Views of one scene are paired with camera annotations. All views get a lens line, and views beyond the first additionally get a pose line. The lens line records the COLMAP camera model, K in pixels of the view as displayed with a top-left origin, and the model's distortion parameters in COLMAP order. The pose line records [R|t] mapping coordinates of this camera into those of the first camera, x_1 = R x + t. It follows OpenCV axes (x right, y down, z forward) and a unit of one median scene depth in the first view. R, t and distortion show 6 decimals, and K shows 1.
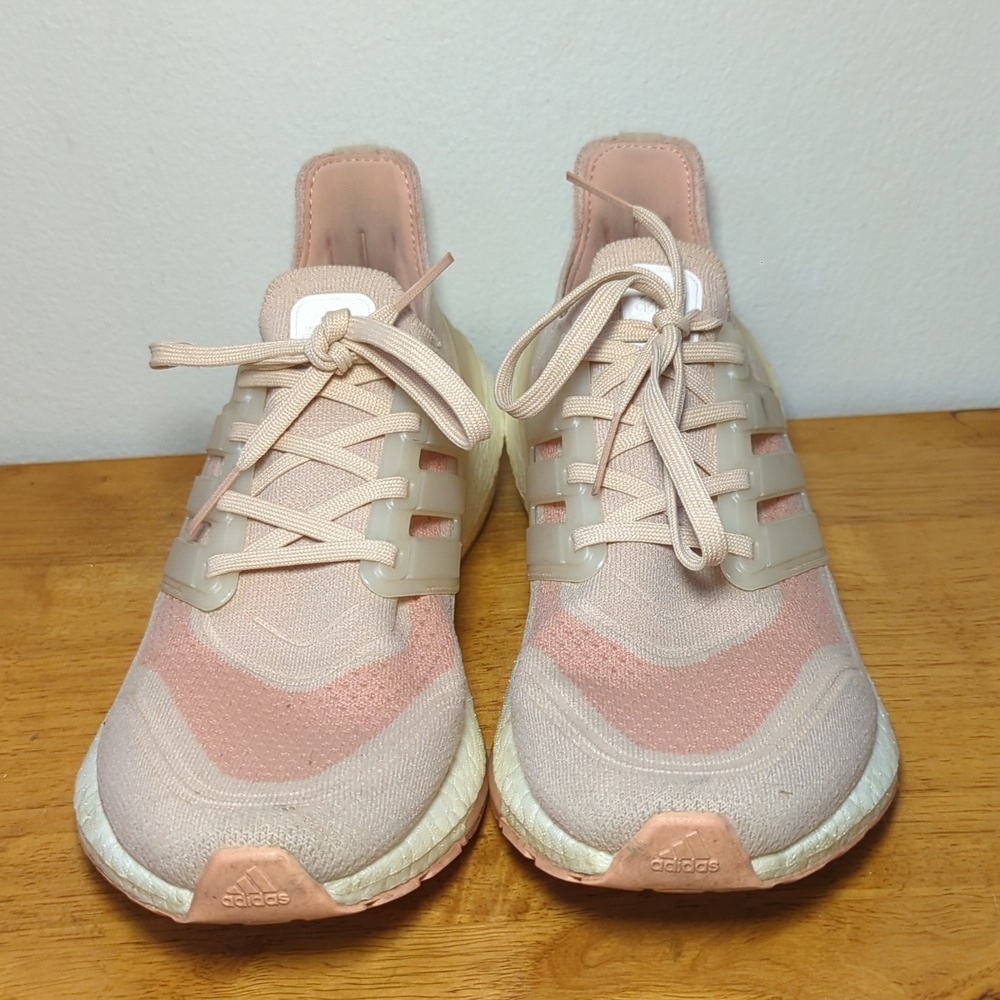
lens RADIAL K [[1637.3, 0, 498.2], [0, 1637.3, 499.1], [0, 0, 1]] dist [-0.029079, 0.000000]
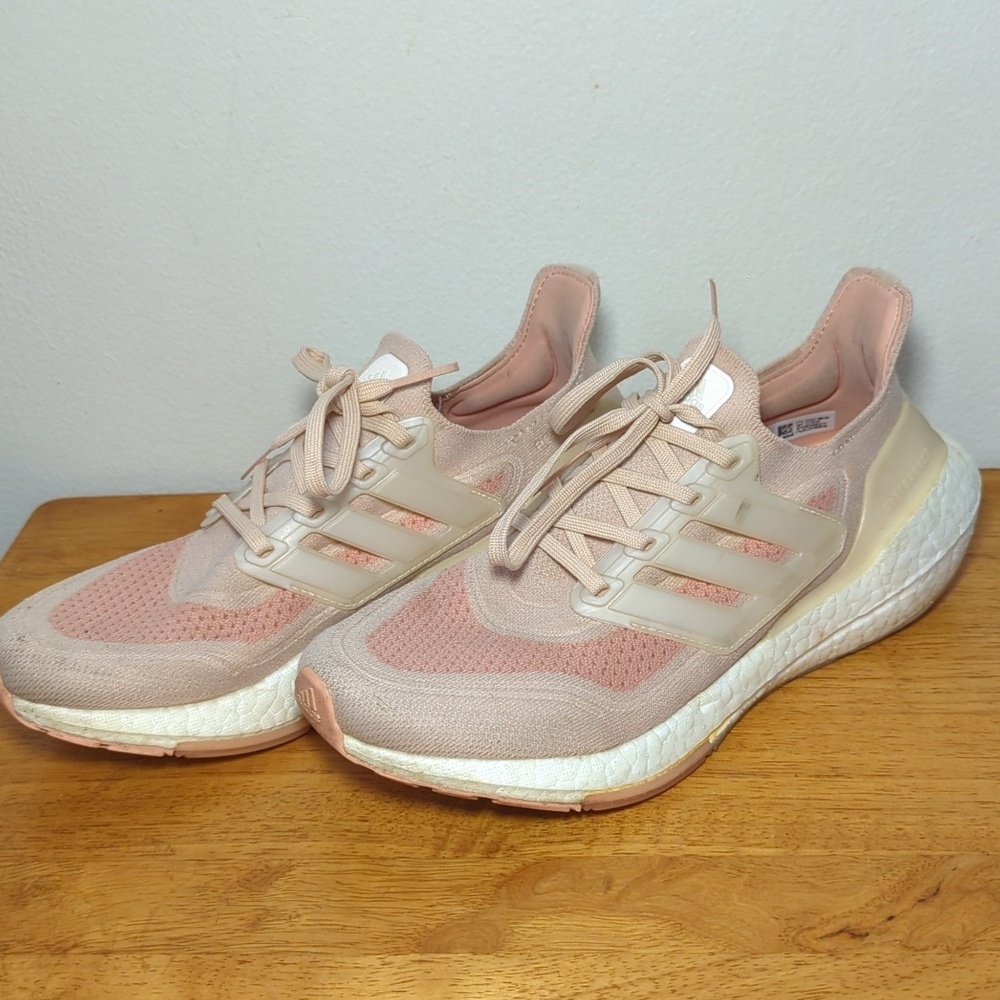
lens RADIAL K [[1637.3, 0, 501.3], [0, 1637.3, 492.6], [0, 0, 1]] dist [-0.029079, 0.000000]
pose [[0.992964, 0.026303, -0.115459, 0.140018], [-0.030402, 0.998963, -0.033886, 0.013287], [0.114448, 0.037158, 0.992734, -0.241599]]
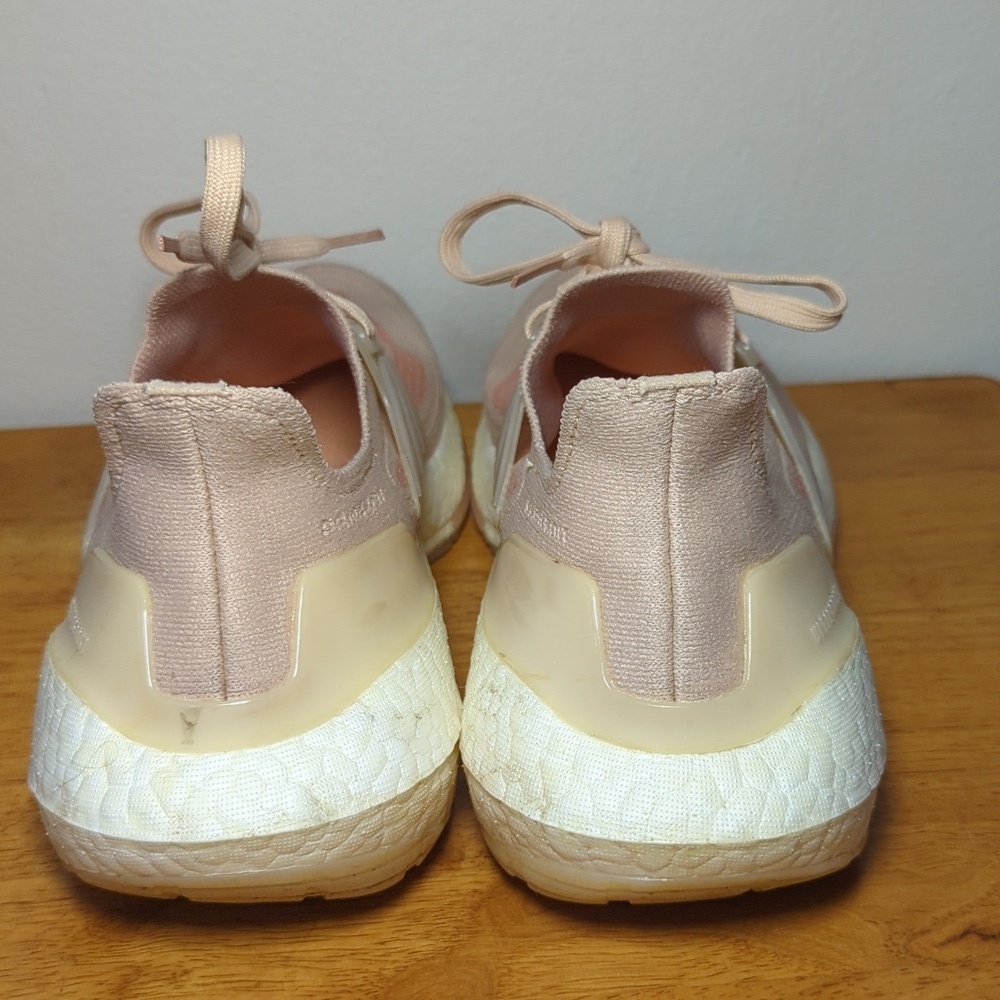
lens RADIAL K [[1637.3, 0, 503.5], [0, 1637.3, 509.6], [0, 0, 1]] dist [-0.029079, 0.000000]
pose [[0.997720, -0.003679, 0.067383, -0.016804], [0.007409, 0.998448, -0.055195, 0.094999], [-0.067076, 0.055569, 0.996199, 0.077733]]
